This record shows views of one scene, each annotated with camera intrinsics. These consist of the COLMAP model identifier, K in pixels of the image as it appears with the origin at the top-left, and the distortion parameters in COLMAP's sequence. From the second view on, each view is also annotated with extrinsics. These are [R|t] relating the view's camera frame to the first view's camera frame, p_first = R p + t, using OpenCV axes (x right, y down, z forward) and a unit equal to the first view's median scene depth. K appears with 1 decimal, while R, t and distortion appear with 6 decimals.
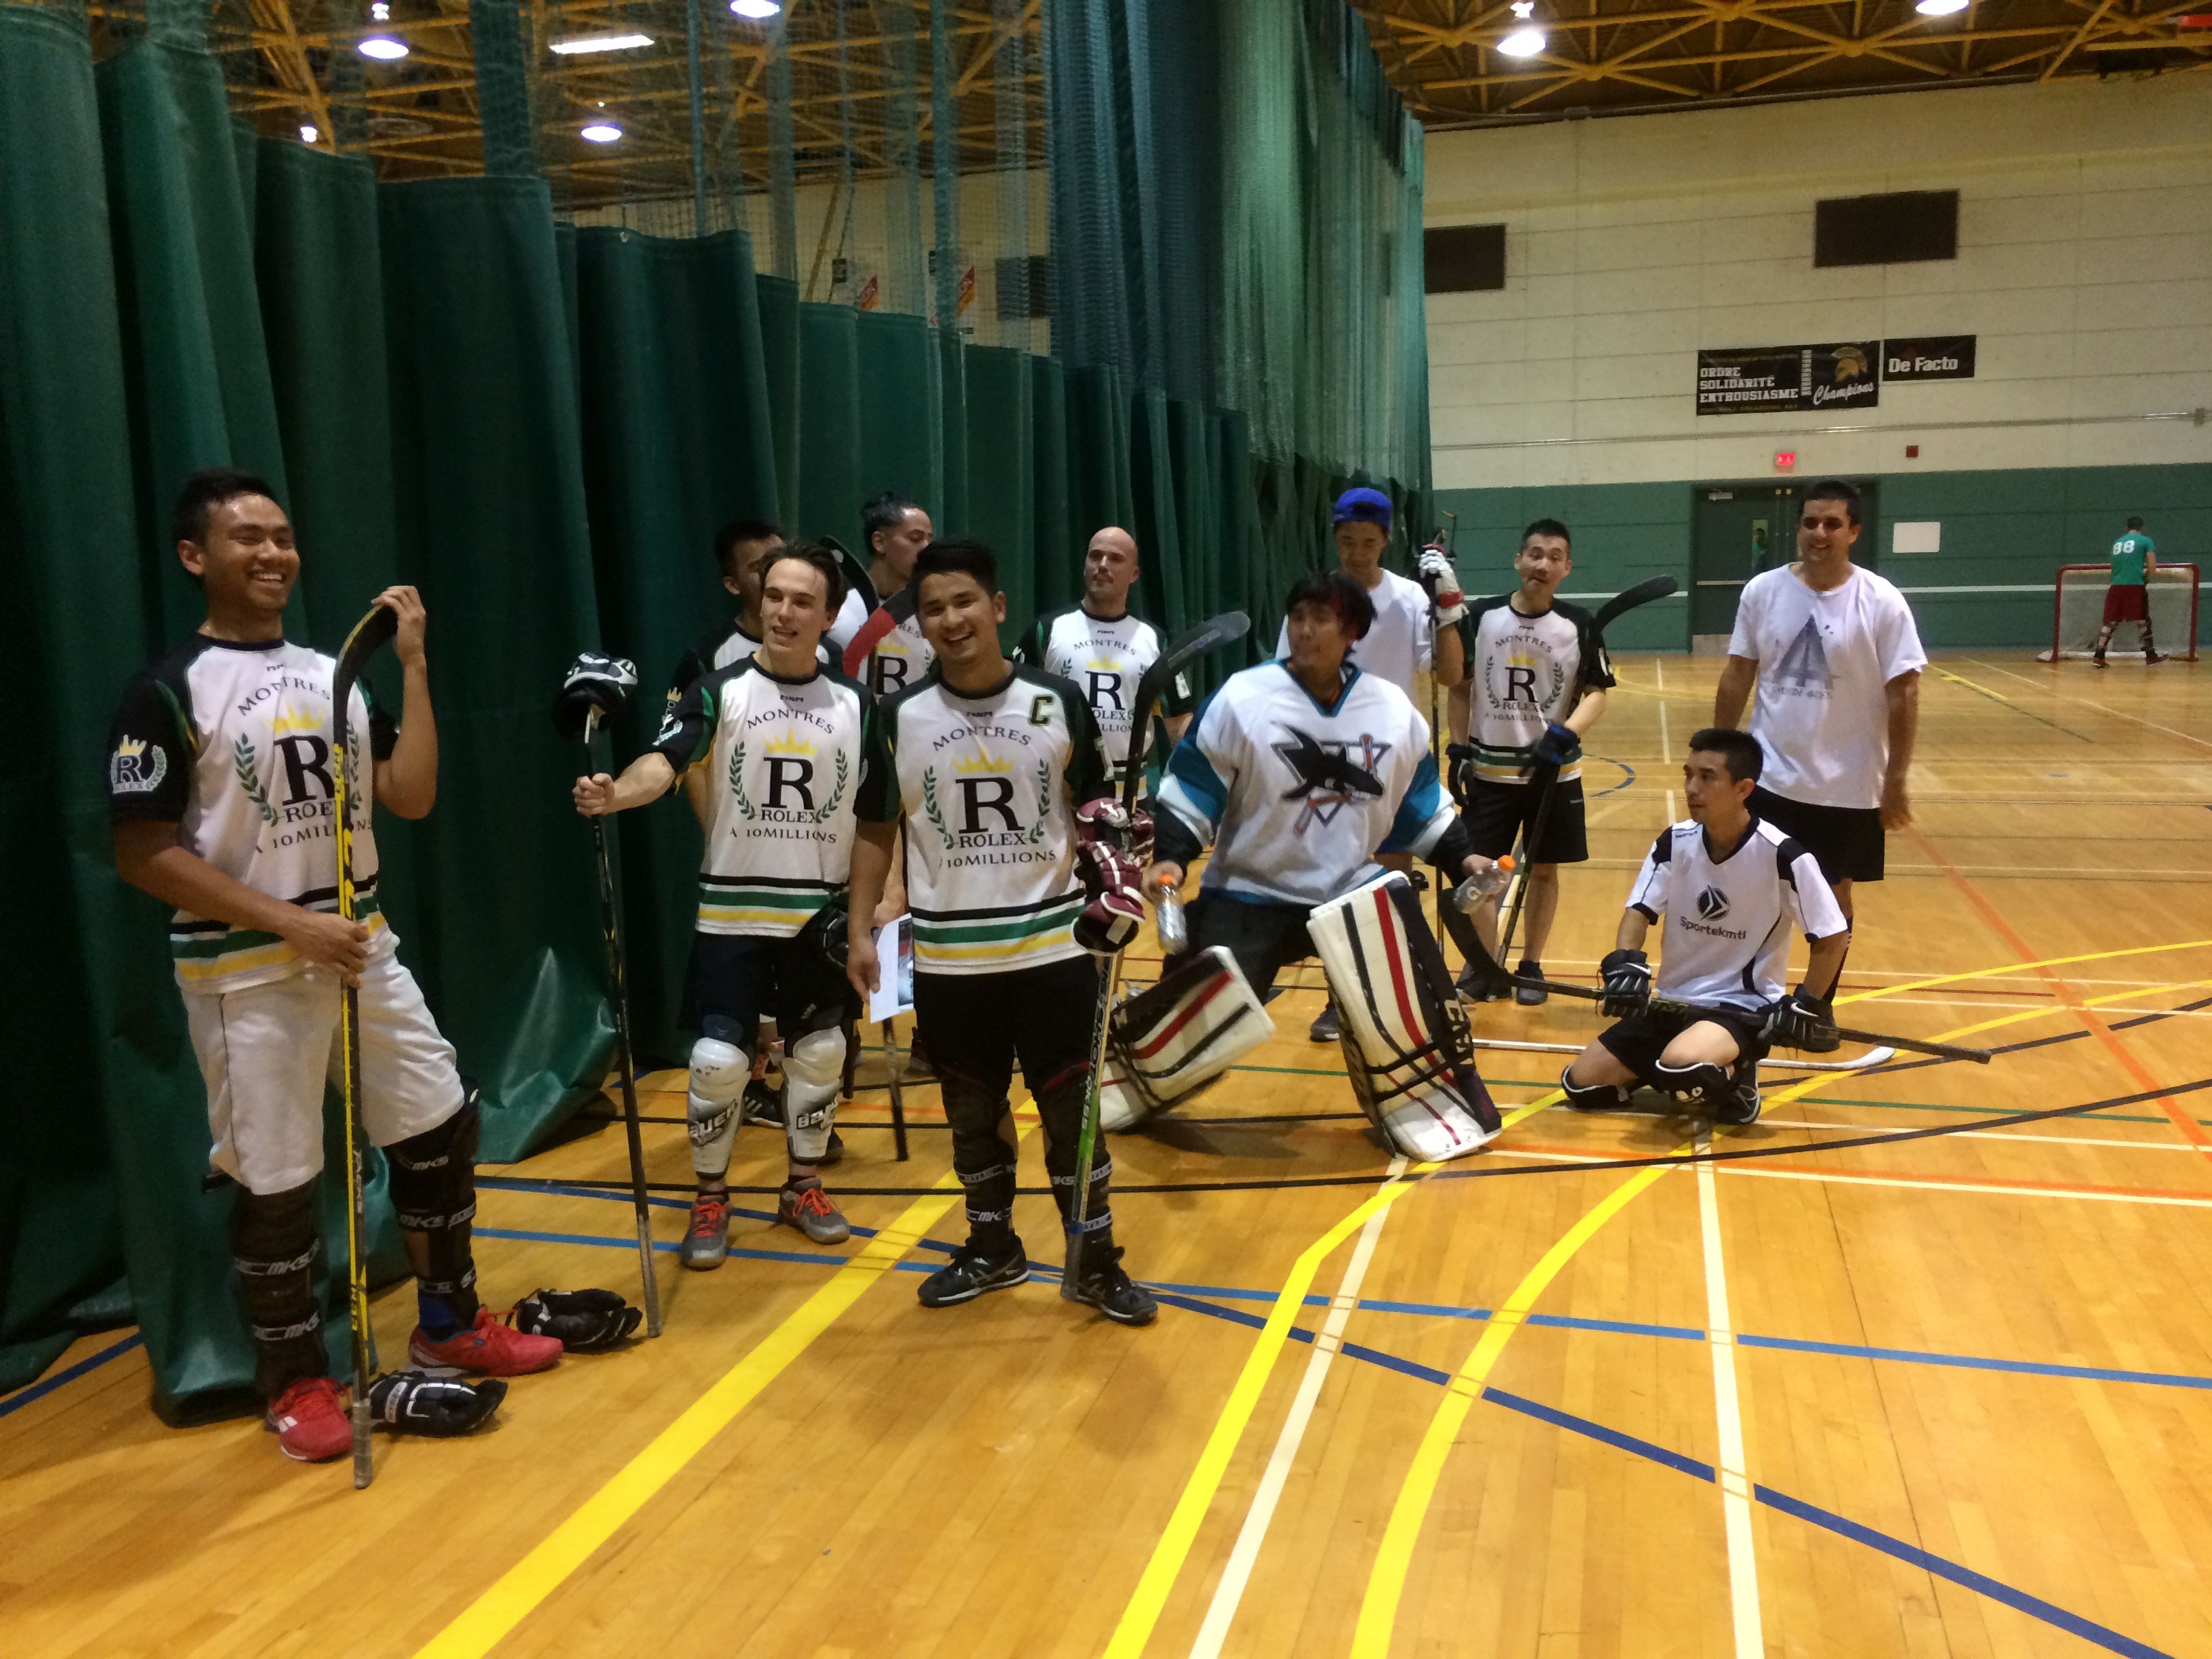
lens RADIAL K [[1850.5, 0, 1134.5], [0, 1850.5, 792.4], [0, 0, 1]] dist [0.069598, -0.105440]
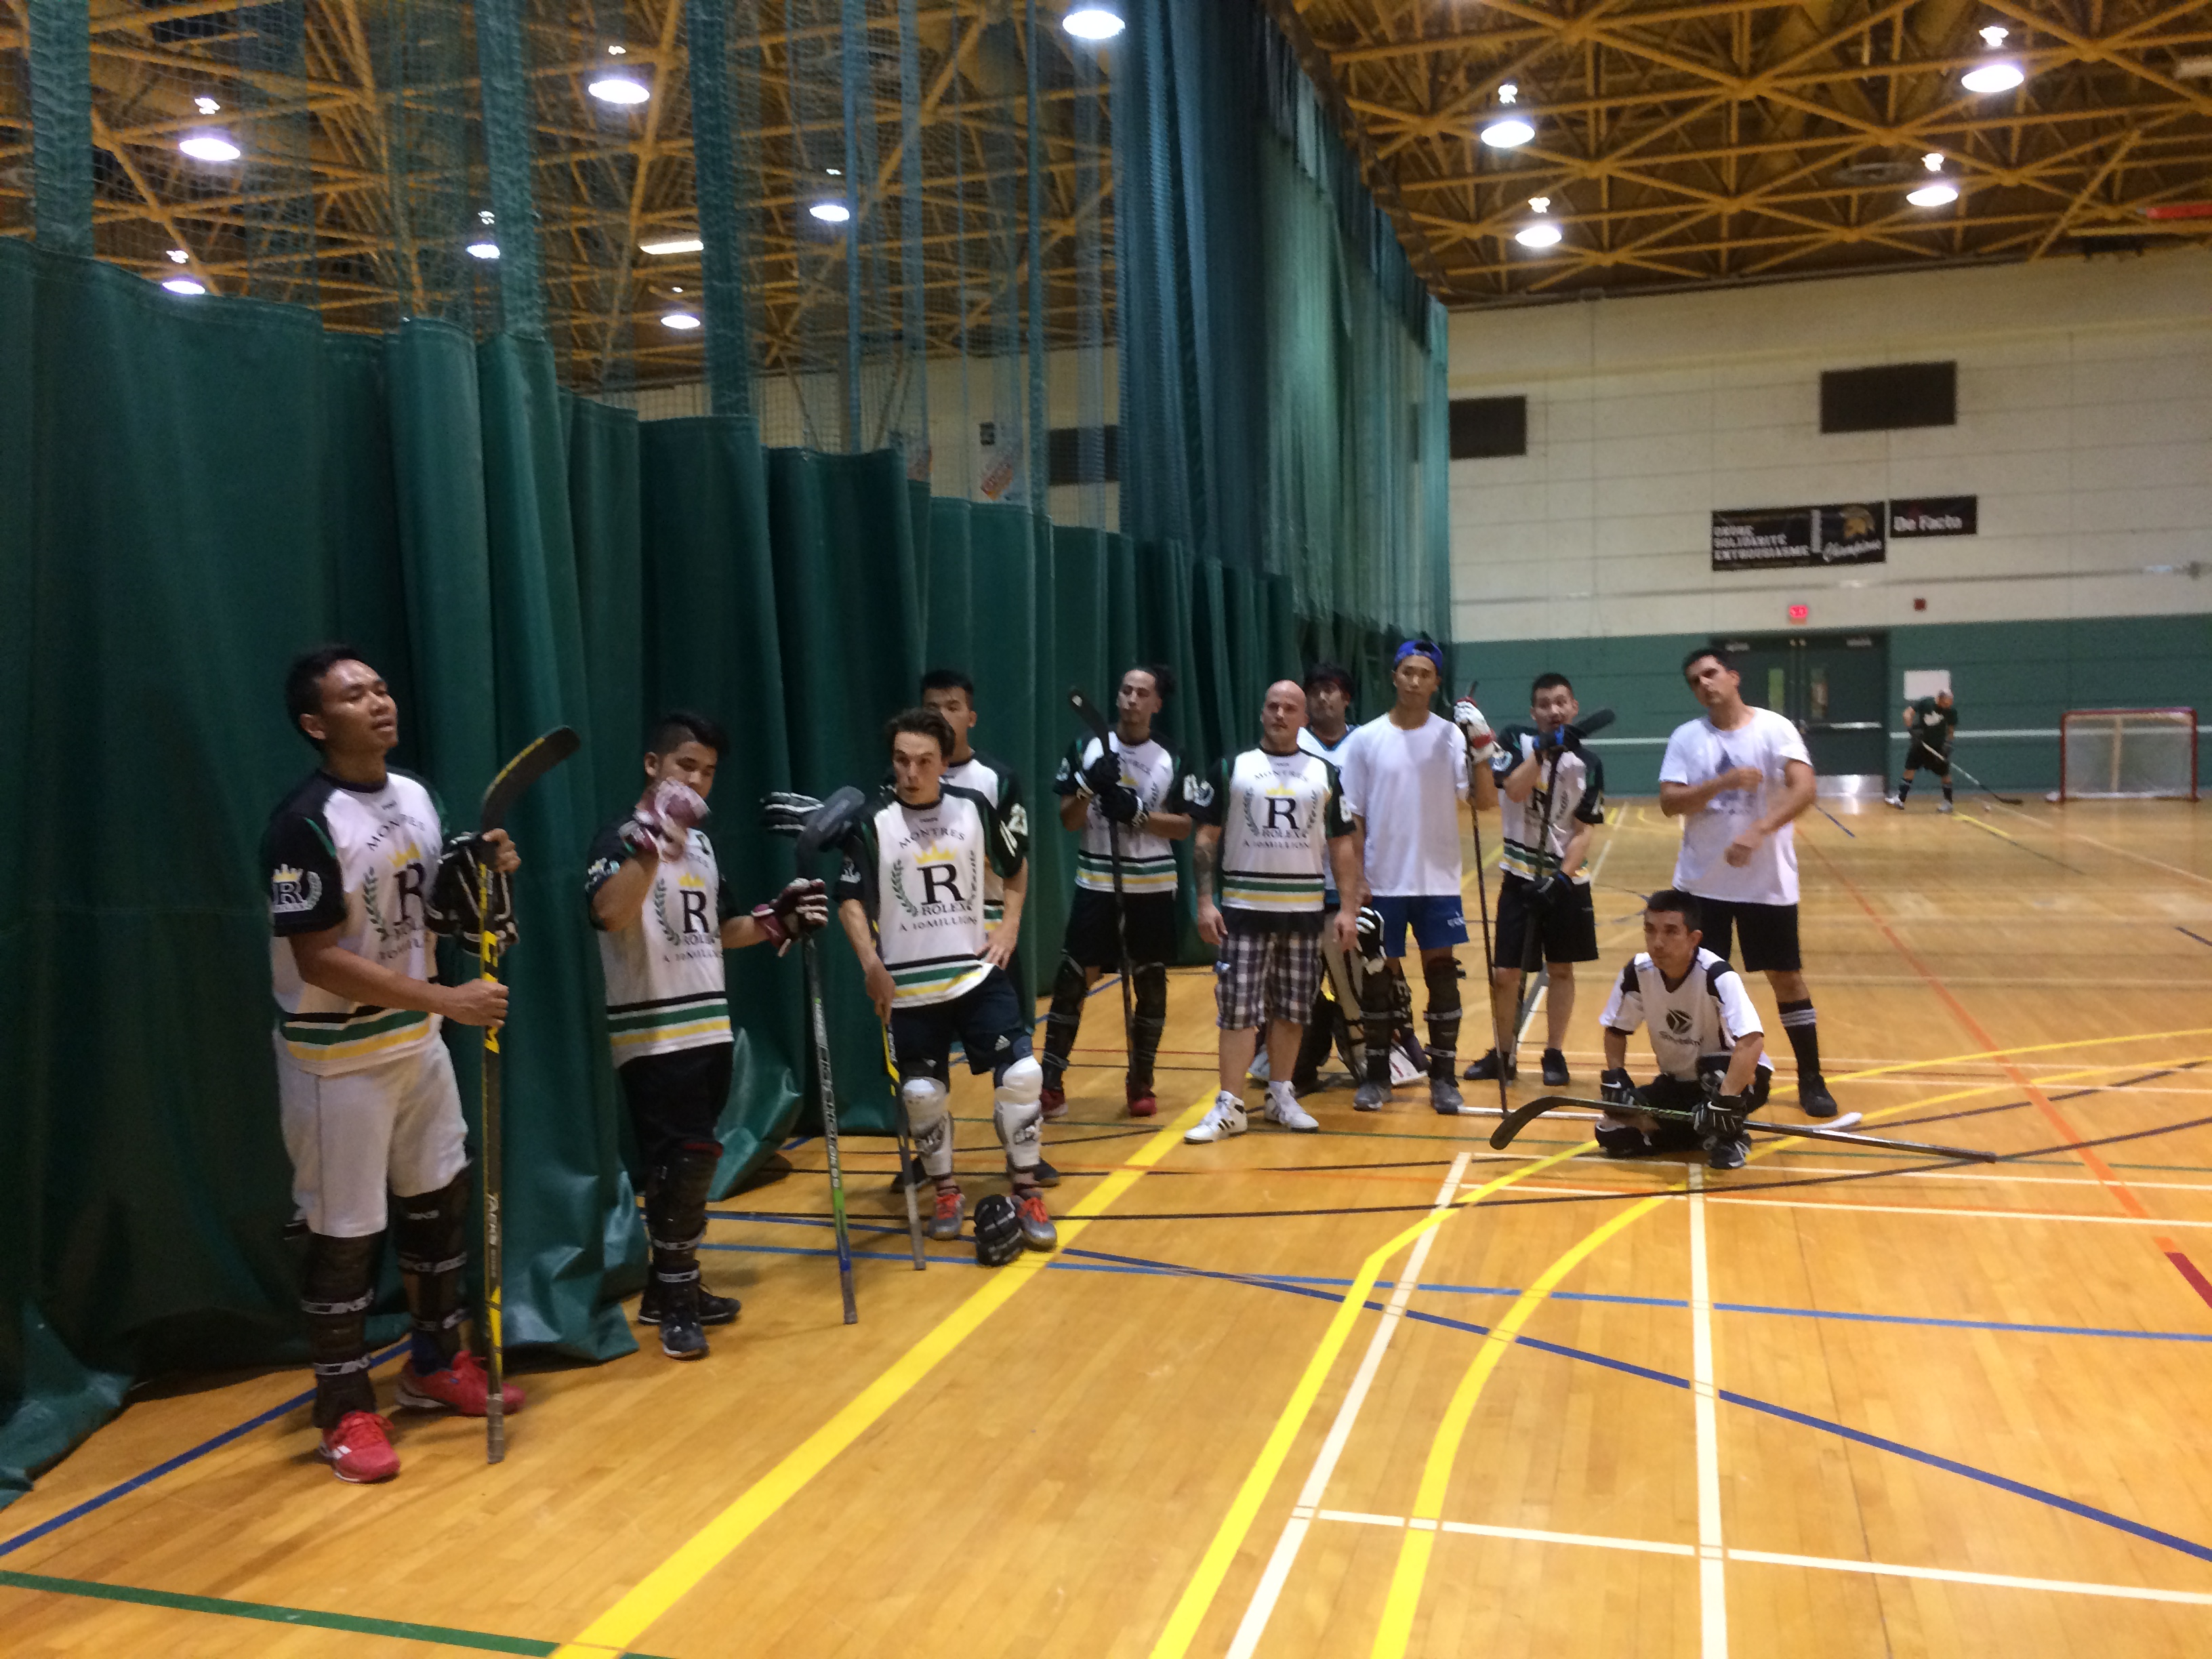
lens RADIAL K [[1850.5, 0, 1080.8], [0, 1850.5, 825.9], [0, 0, 1]] dist [0.069598, -0.105440]
pose [[0.999074, -0.002777, -0.042946, -0.012448], [0.000099, 0.998062, -0.062231, 0.008562], [0.043036, 0.062169, 0.997137, -0.069282]]
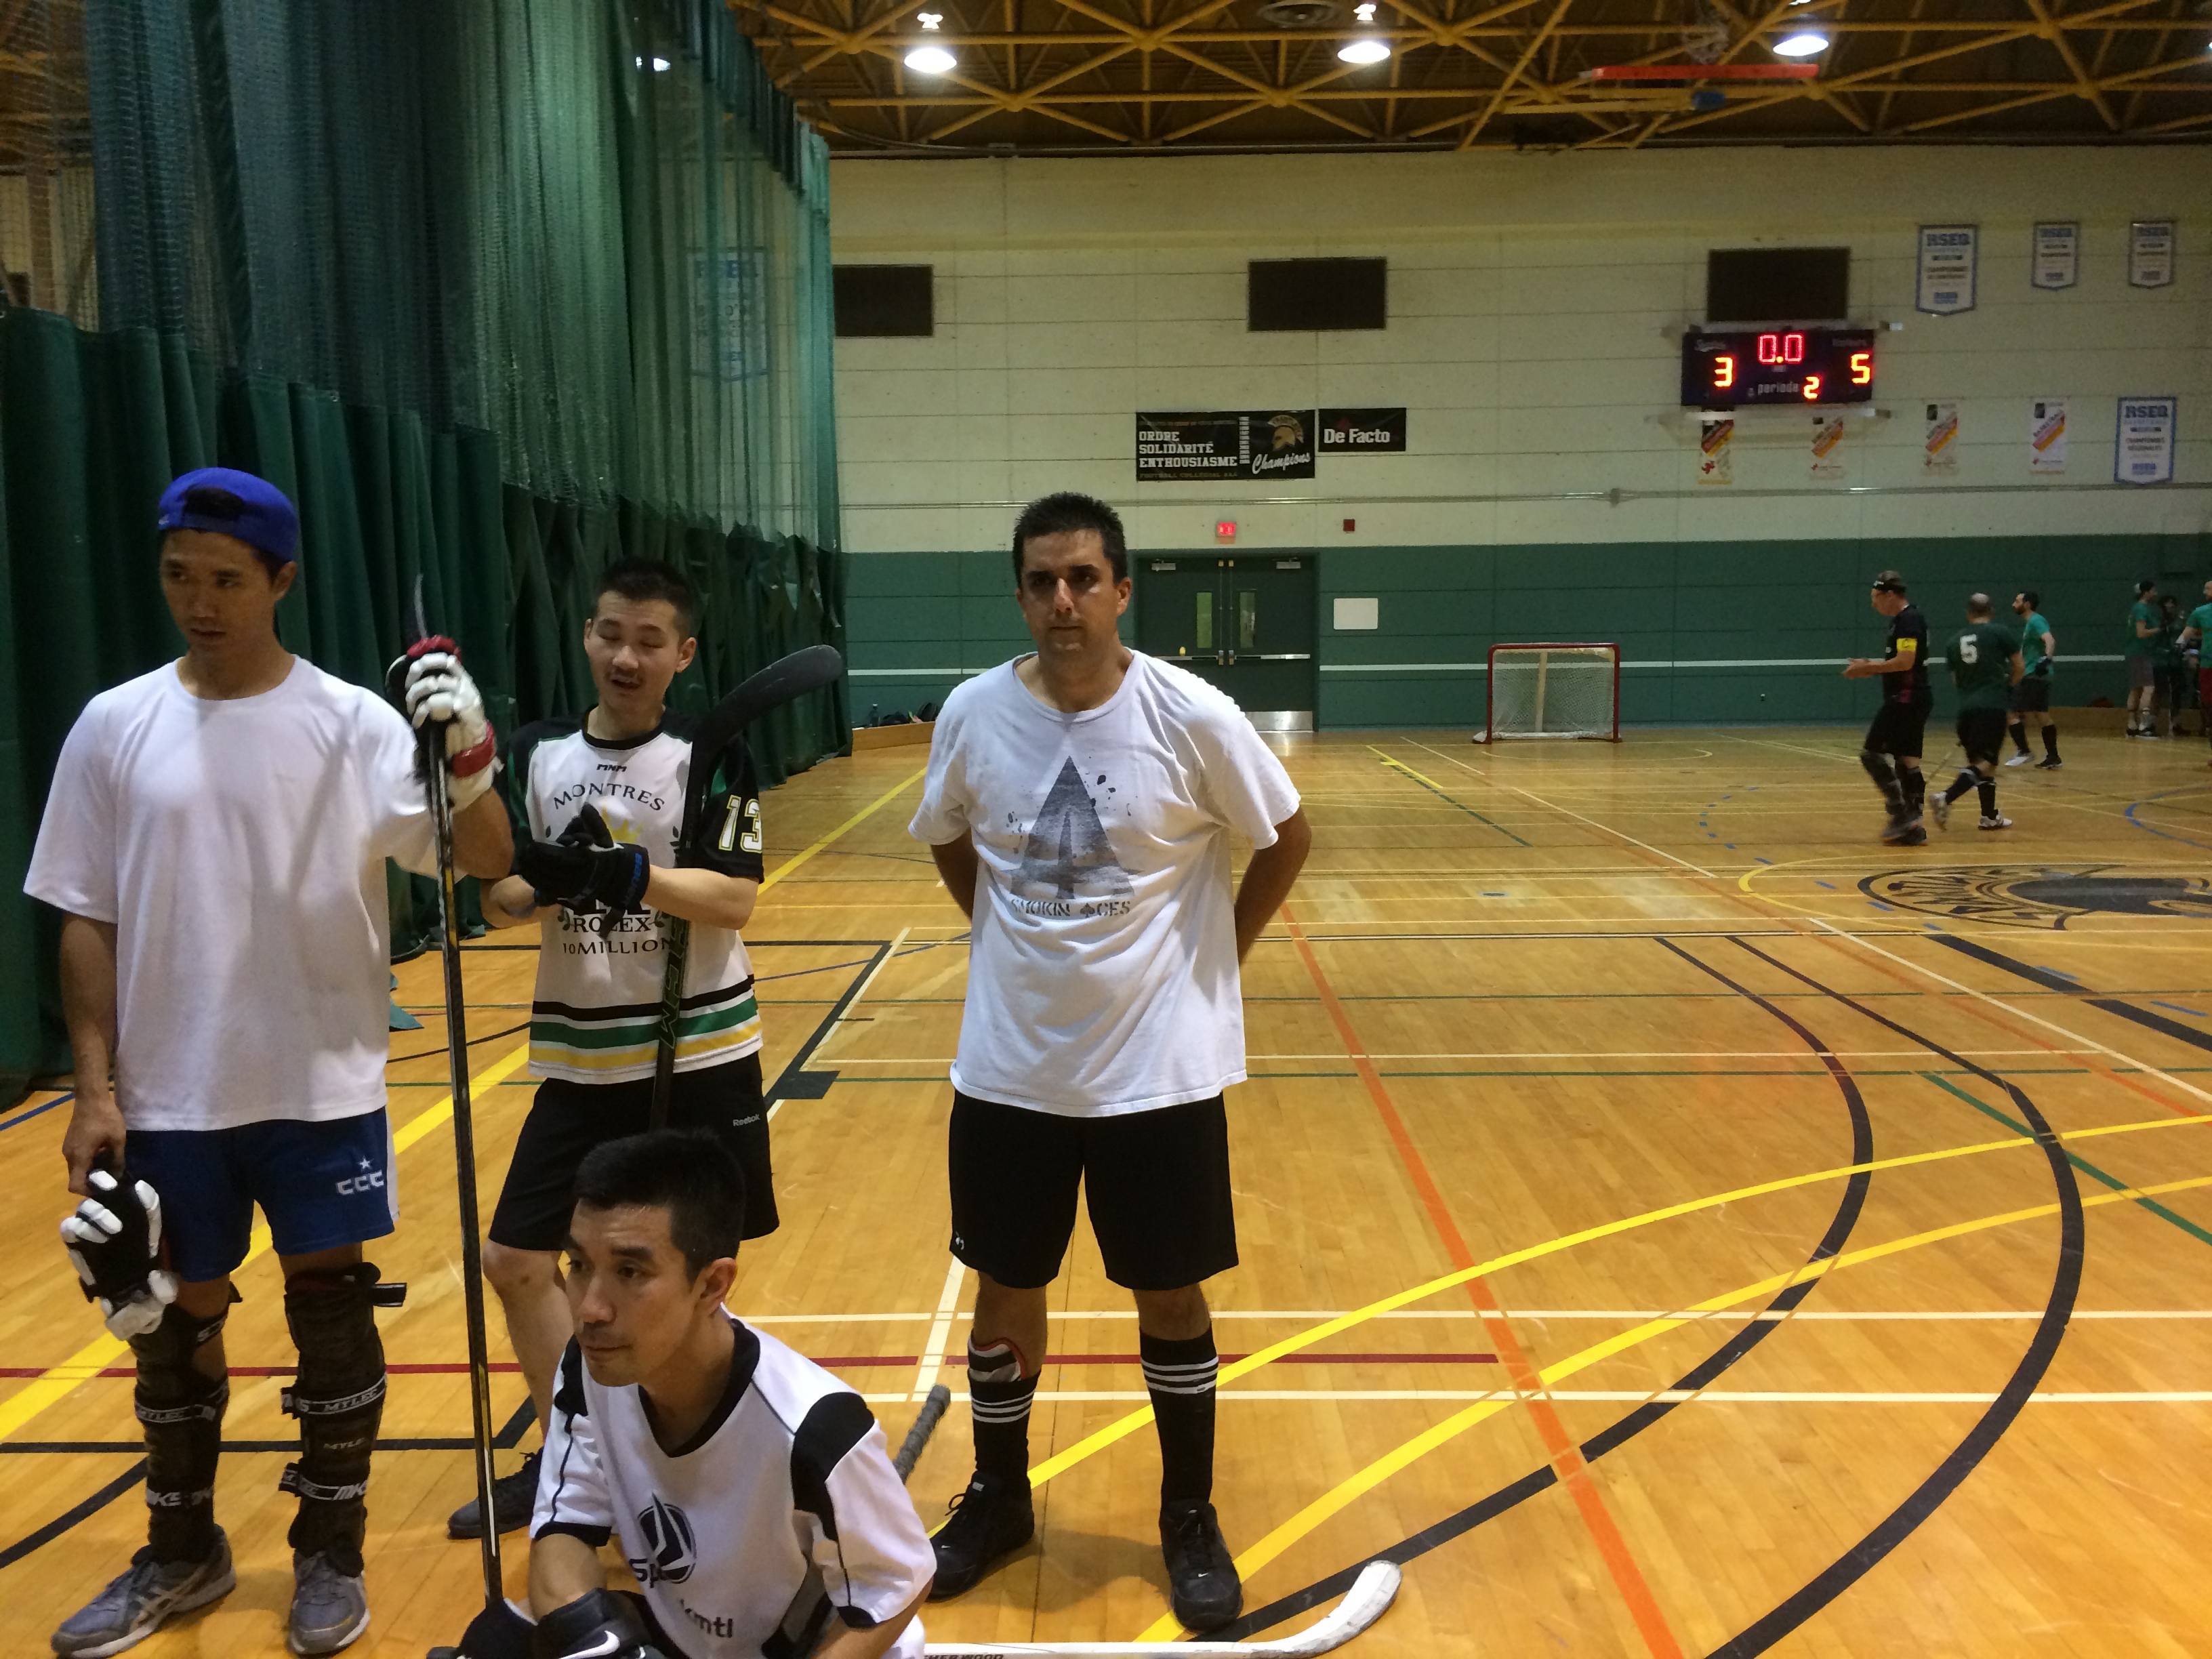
lens RADIAL K [[1850.5, 0, 1120.4], [0, 1850.5, 818.1], [0, 0, 1]] dist [0.069598, -0.105440]
pose [[0.966399, -0.017526, 0.256449, 0.058006], [0.022969, 0.999570, -0.018246, -0.017461], [-0.256019, 0.023523, 0.966386, 0.115849]]
